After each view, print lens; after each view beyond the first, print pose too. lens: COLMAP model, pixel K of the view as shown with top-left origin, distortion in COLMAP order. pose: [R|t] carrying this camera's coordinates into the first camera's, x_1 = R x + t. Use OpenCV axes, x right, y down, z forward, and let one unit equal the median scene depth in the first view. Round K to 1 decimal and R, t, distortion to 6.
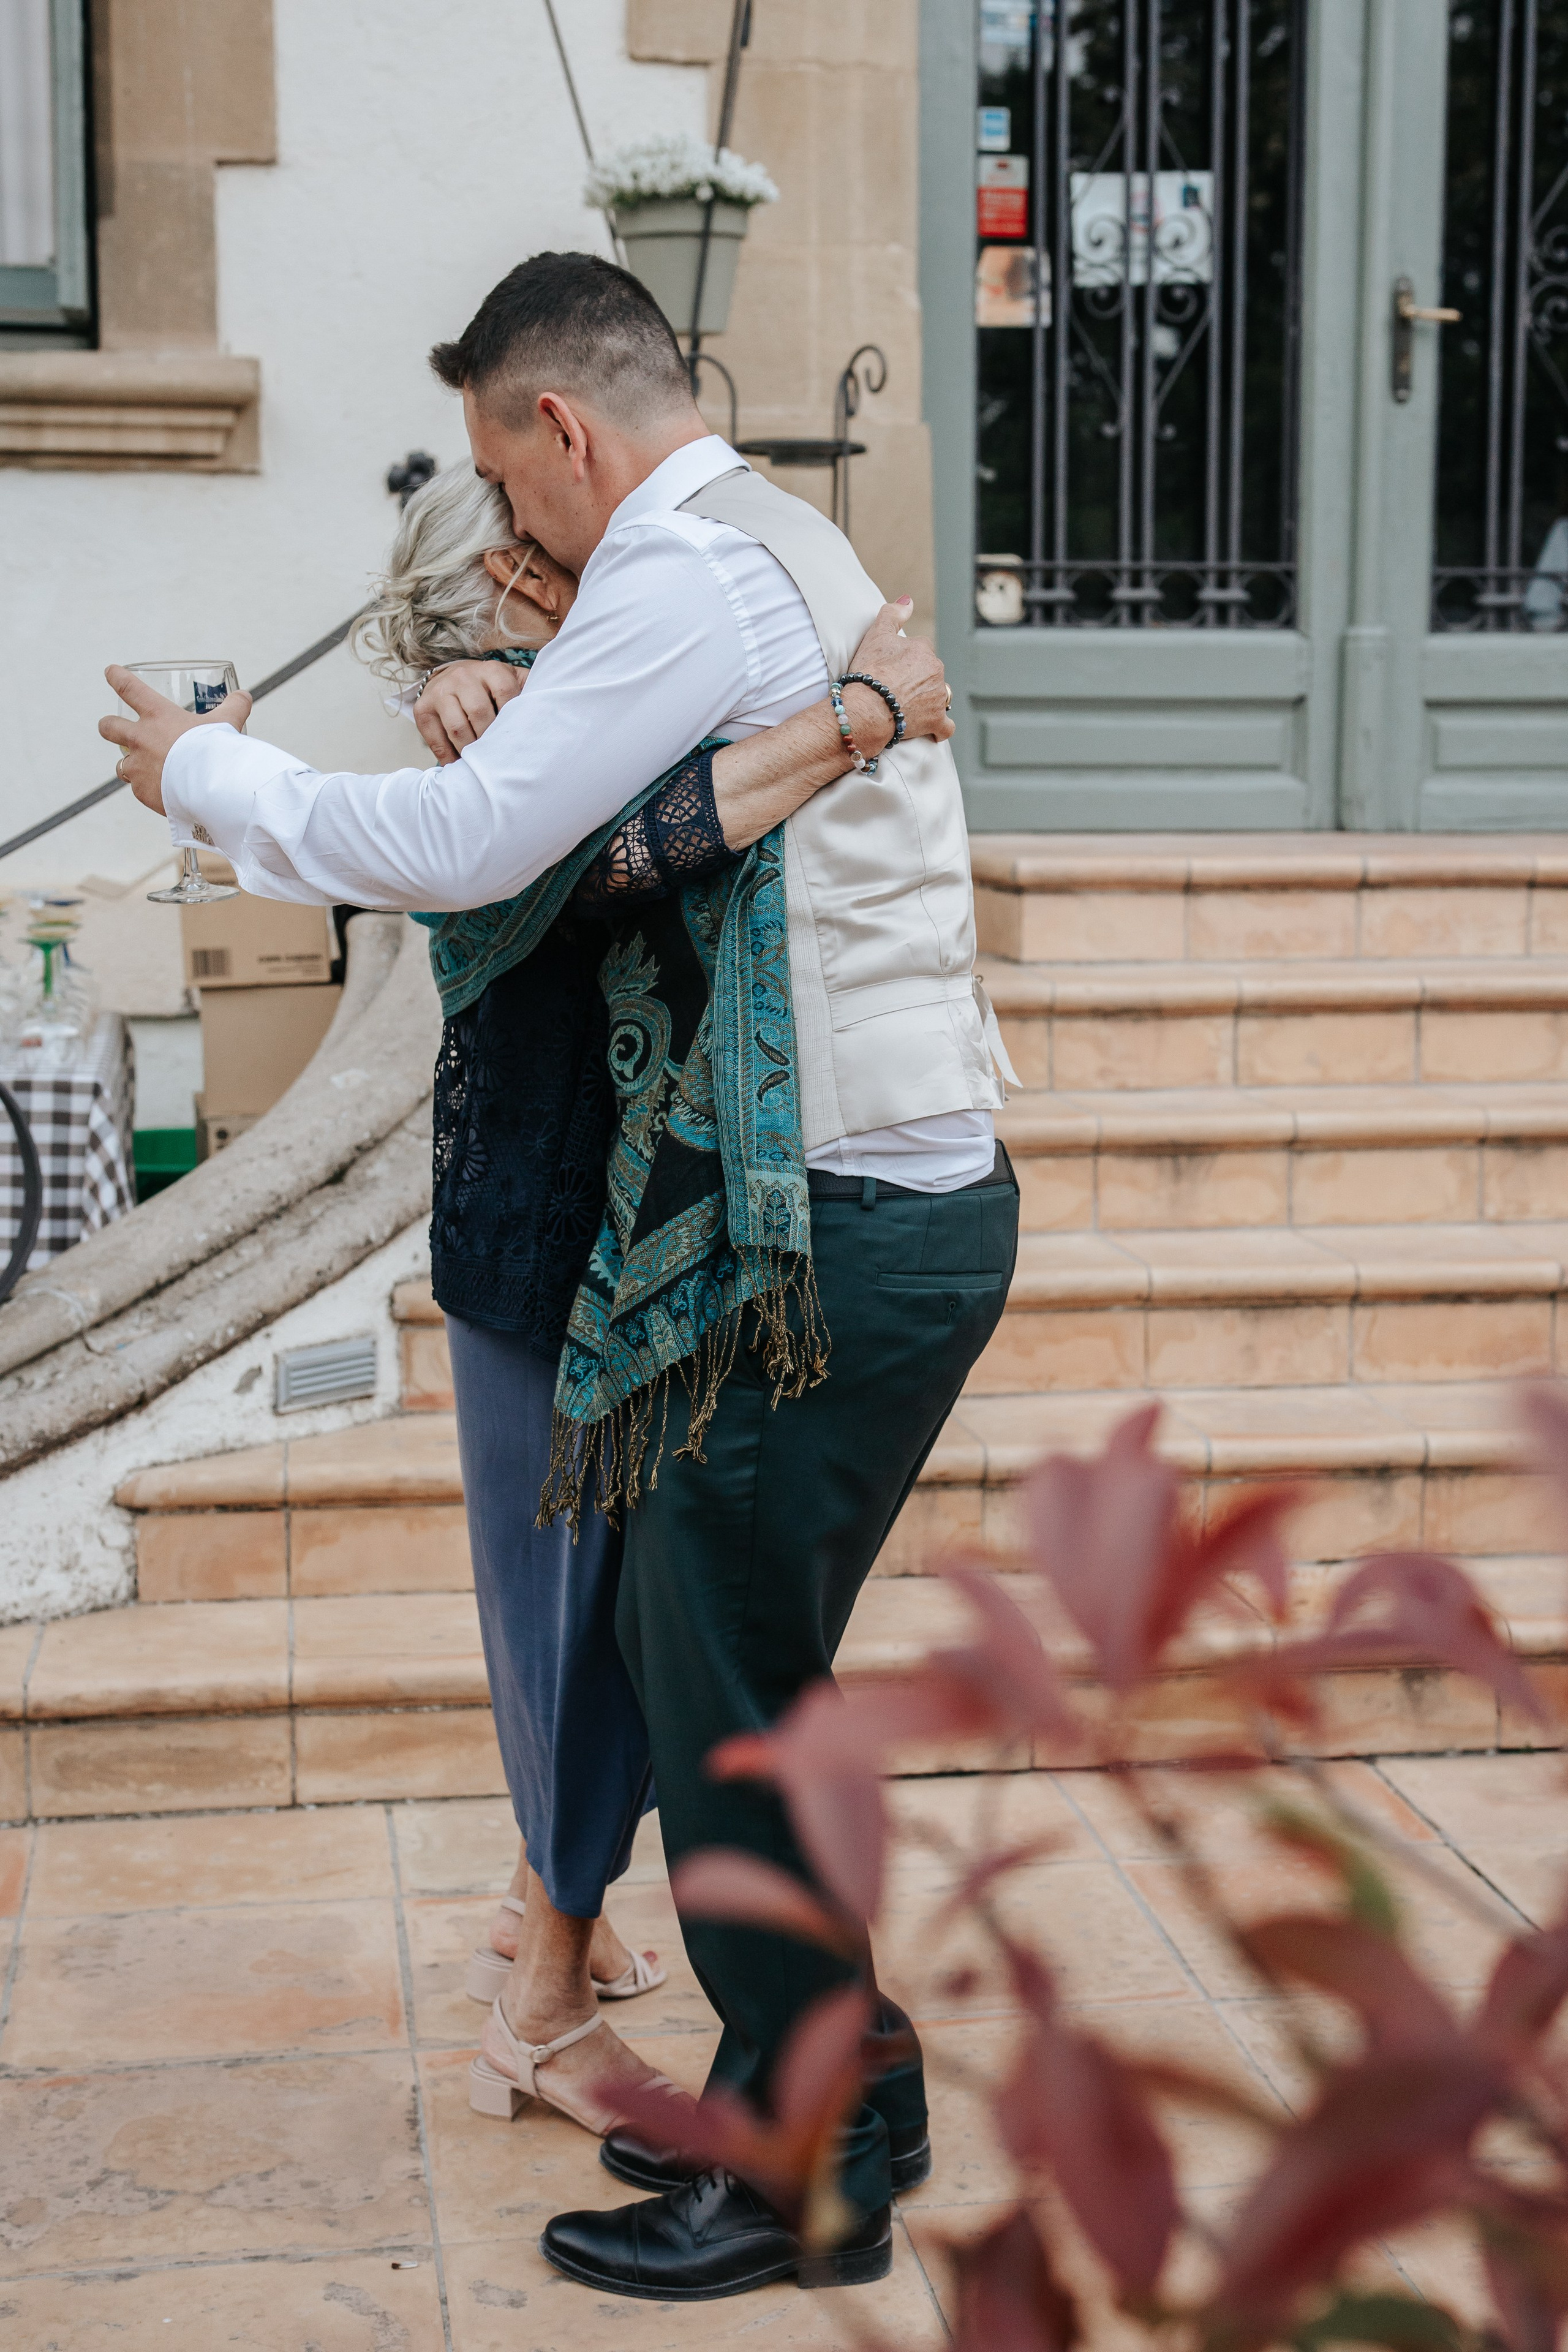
lens RADIAL K [[3407.9, 0, 794.4], [0, 3407.9, 1198.9], [0, 0, 1]] dist [0.083294, -0.163667]
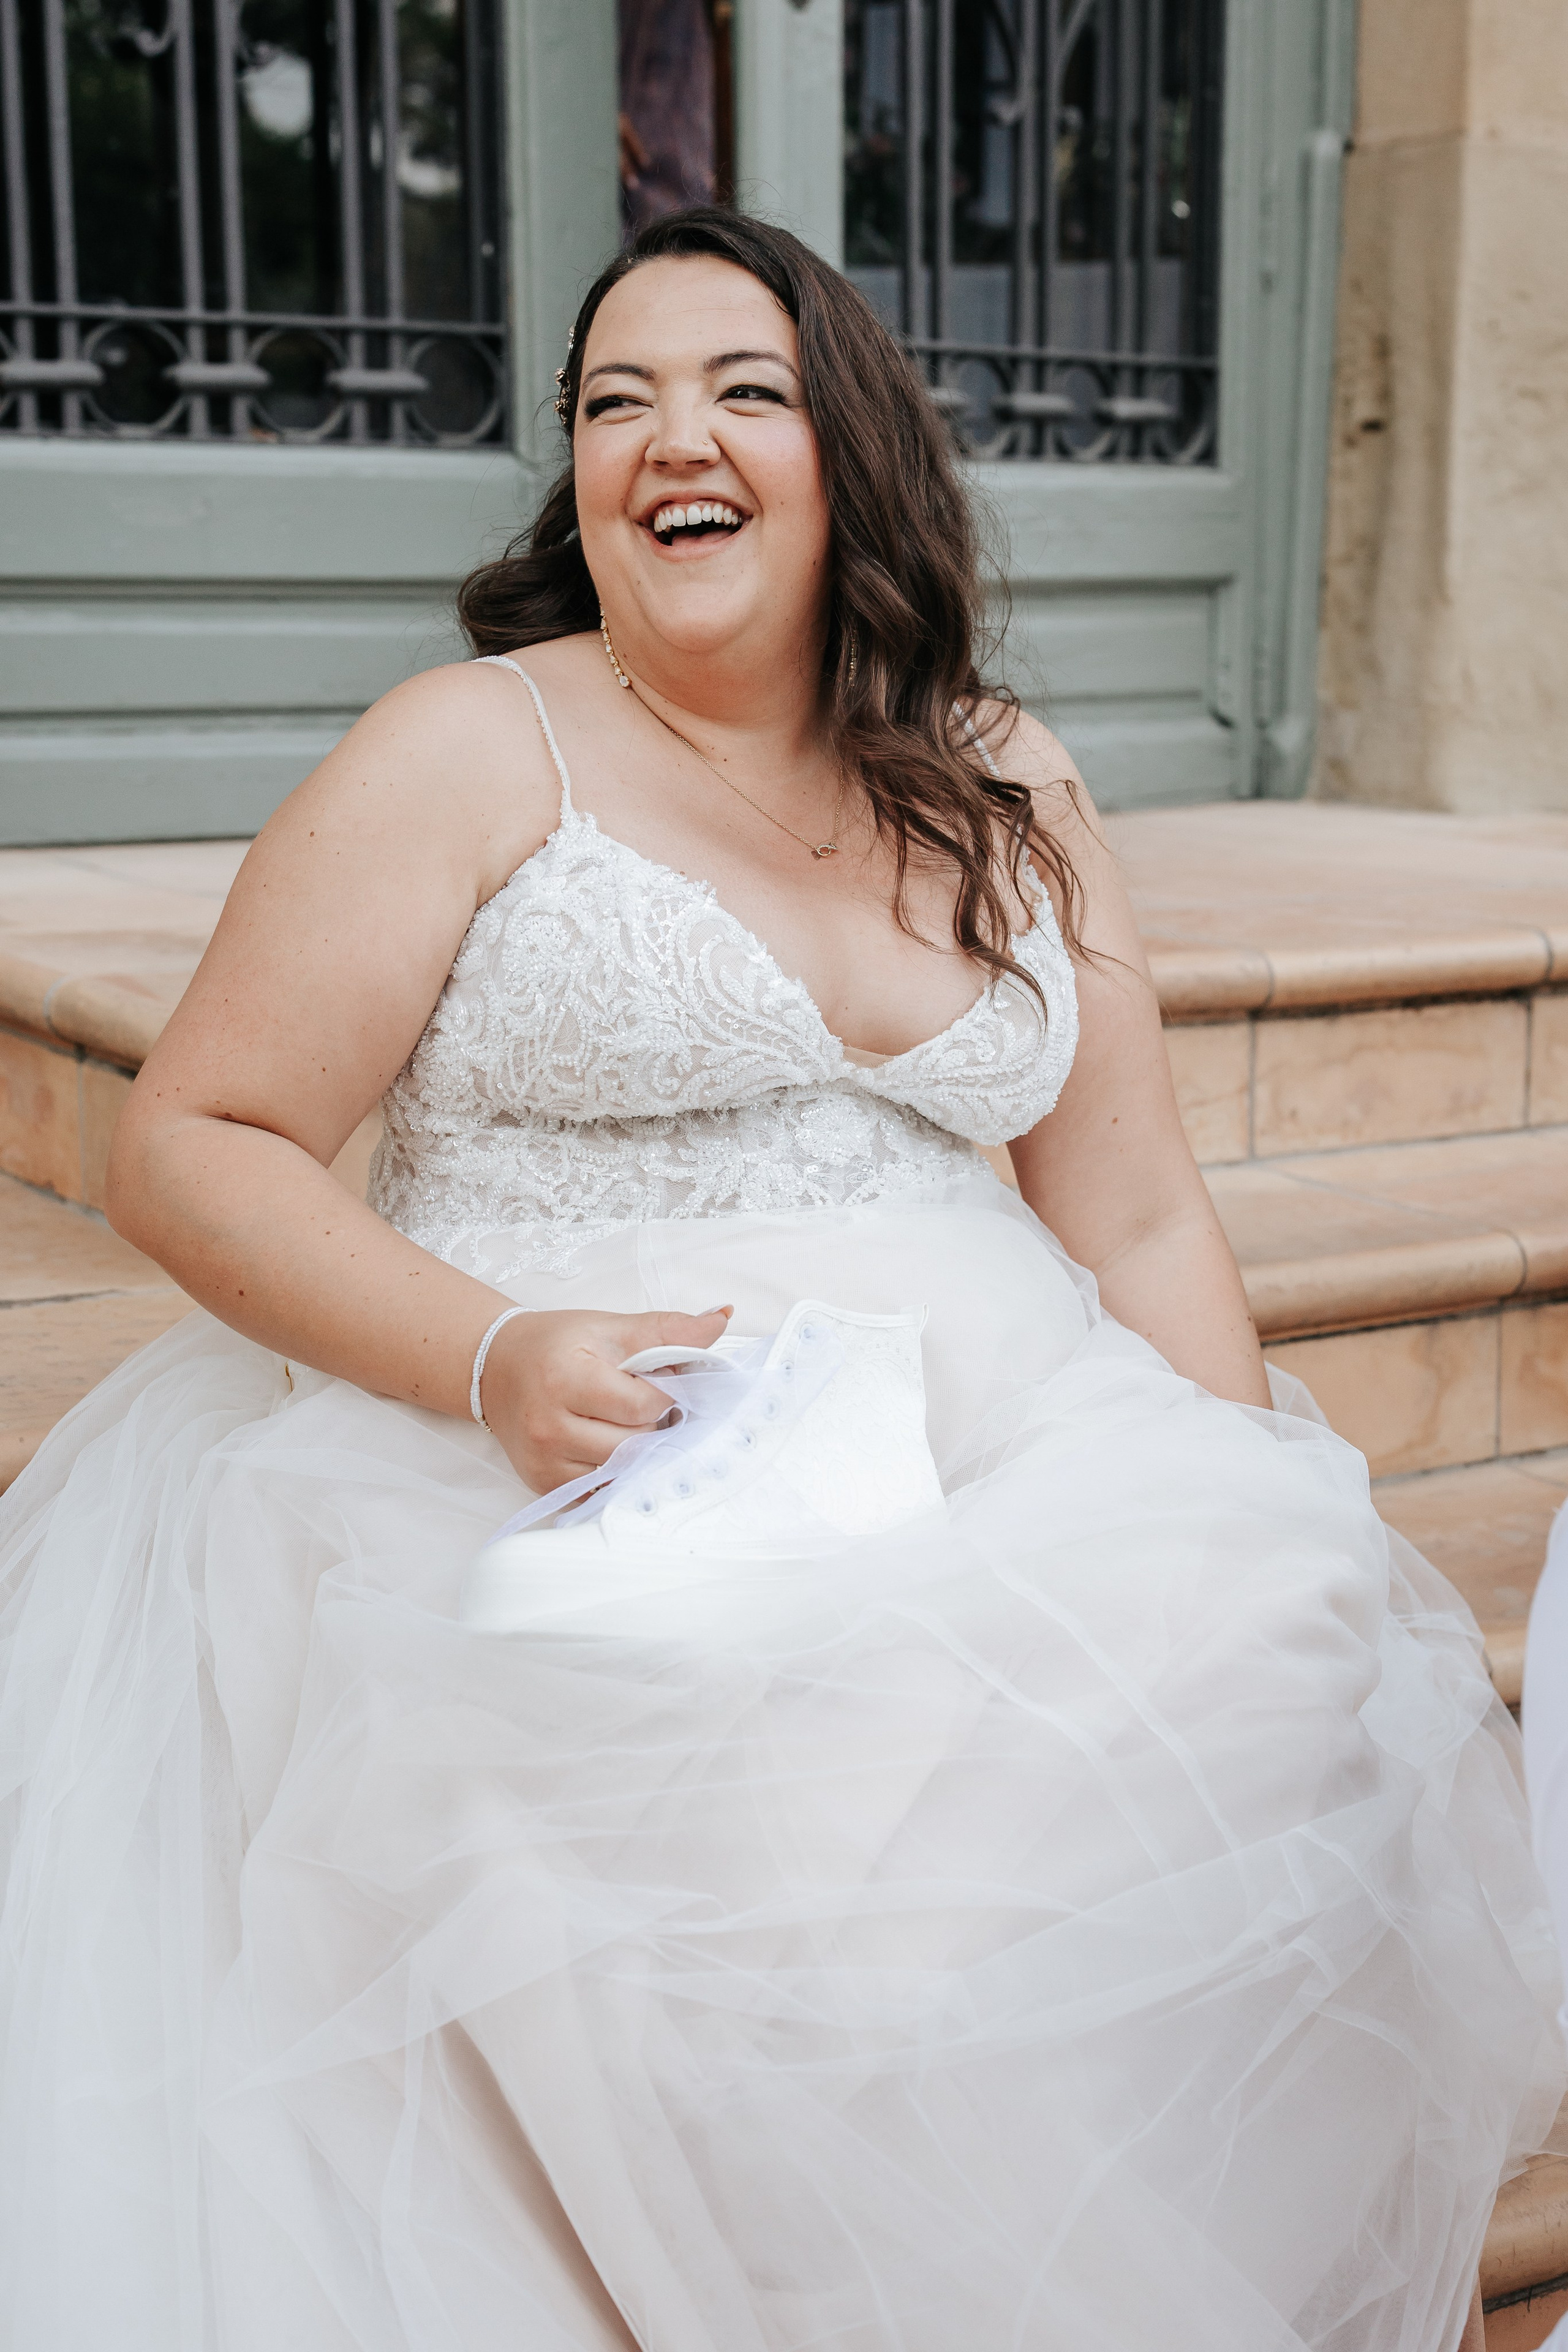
lens RADIAL K [[3438.1, 0, 848.0], [0, 3438.1, 1236.1], [0, 0, 1]] dist [0.017812, -0.057830]
pose [[0.920721, -0.072676, 0.383395, -0.020723], [0.046793, 0.995977, 0.076423, -0.088022], [-0.387407, -0.052424, 0.920417, 0.509657]]
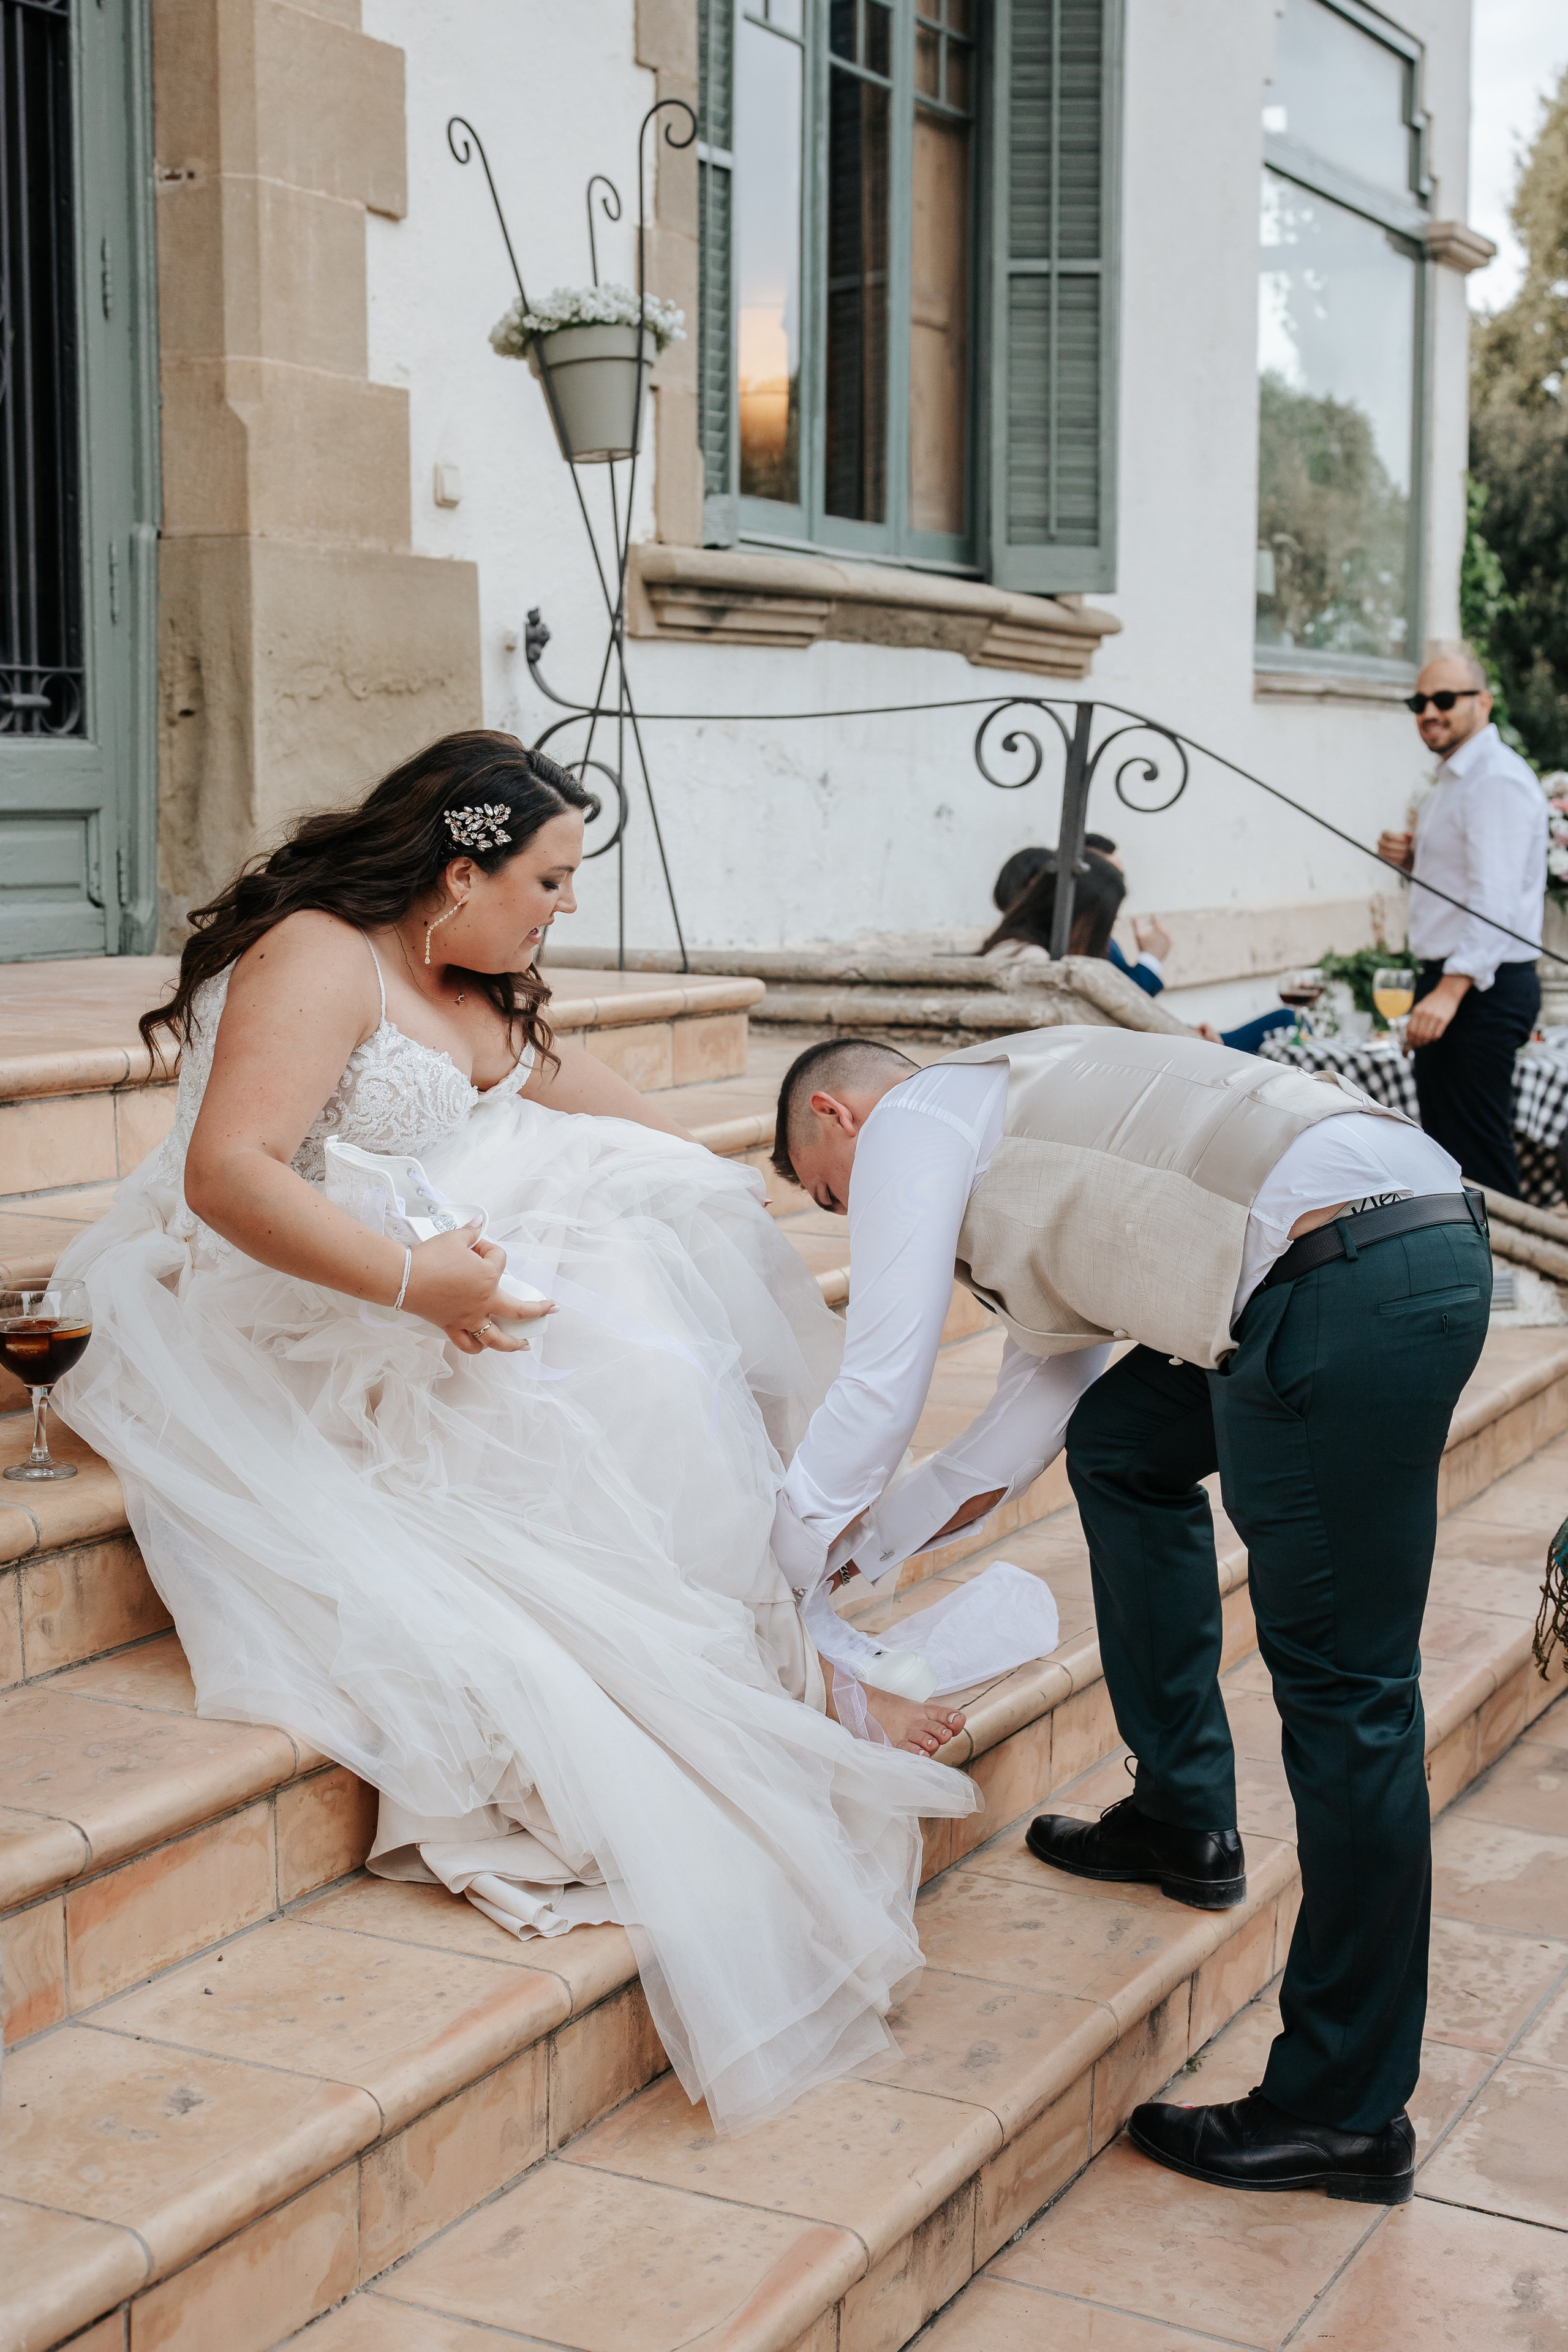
lens RADIAL K [[3254.9, 0, 822.6], [0, 3254.9, 1165.6], [0, 0, 1]] dist [0.078311, -0.164378]
pose [[0.581091, -0.089720, 0.808878, -0.343630], [0.094521, 0.994619, 0.042420, -0.077355], [-0.808331, 0.051806, 0.586445, 0.373997]]
